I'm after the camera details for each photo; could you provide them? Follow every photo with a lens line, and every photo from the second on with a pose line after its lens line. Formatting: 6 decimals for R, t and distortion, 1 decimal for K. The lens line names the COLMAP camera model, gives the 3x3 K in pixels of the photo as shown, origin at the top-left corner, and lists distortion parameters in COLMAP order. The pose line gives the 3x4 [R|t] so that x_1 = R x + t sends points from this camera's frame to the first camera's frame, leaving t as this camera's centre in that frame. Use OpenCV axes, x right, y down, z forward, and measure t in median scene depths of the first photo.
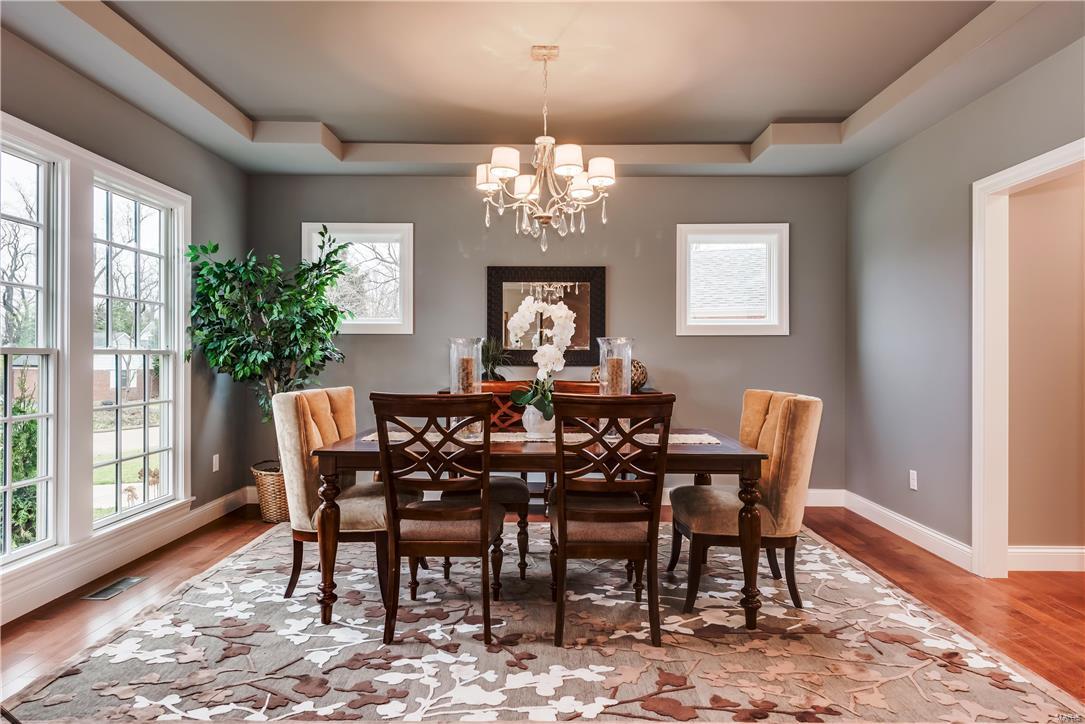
lens RADIAL K [[684.2, 0, 541.7], [0, 684.2, 350.6], [0, 0, 1]] dist [0.013652, -0.002939]
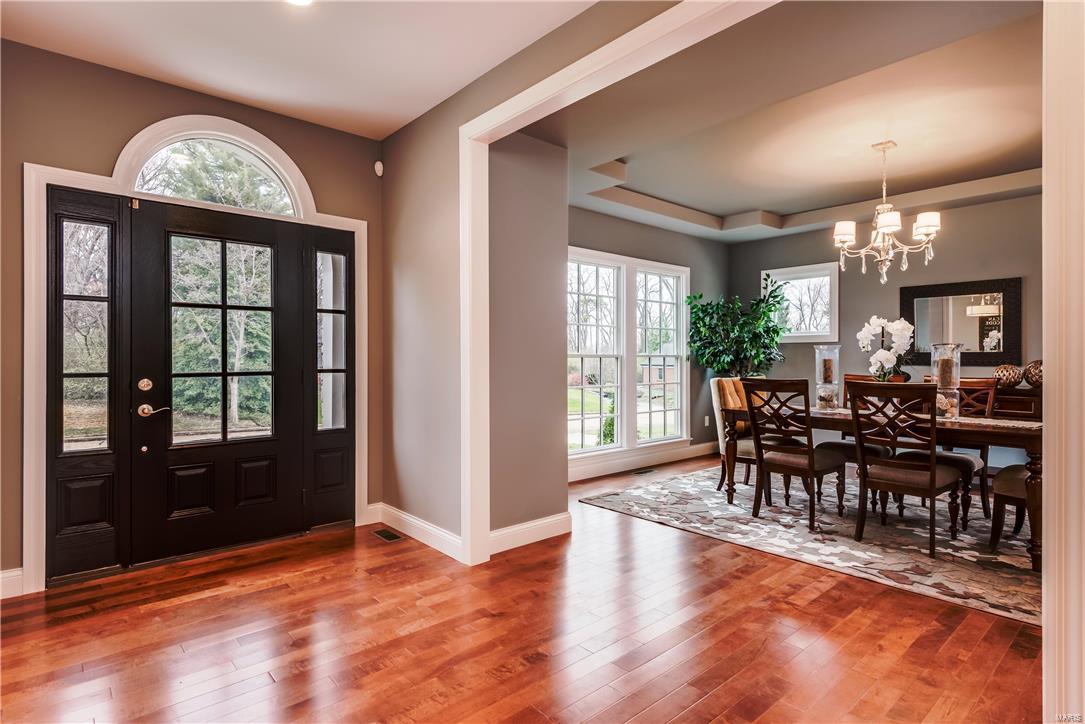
lens RADIAL K [[560.0, 0, 540.4], [0, 560.0, 355.7], [0, 0, 1]] dist [0.004478, -0.001470]
pose [[0.665451, -0.005804, -0.746419, 0.437860], [0.008536, 0.999964, -0.000165, -0.002006], [0.746392, -0.006261, 0.665477, -0.348183]]
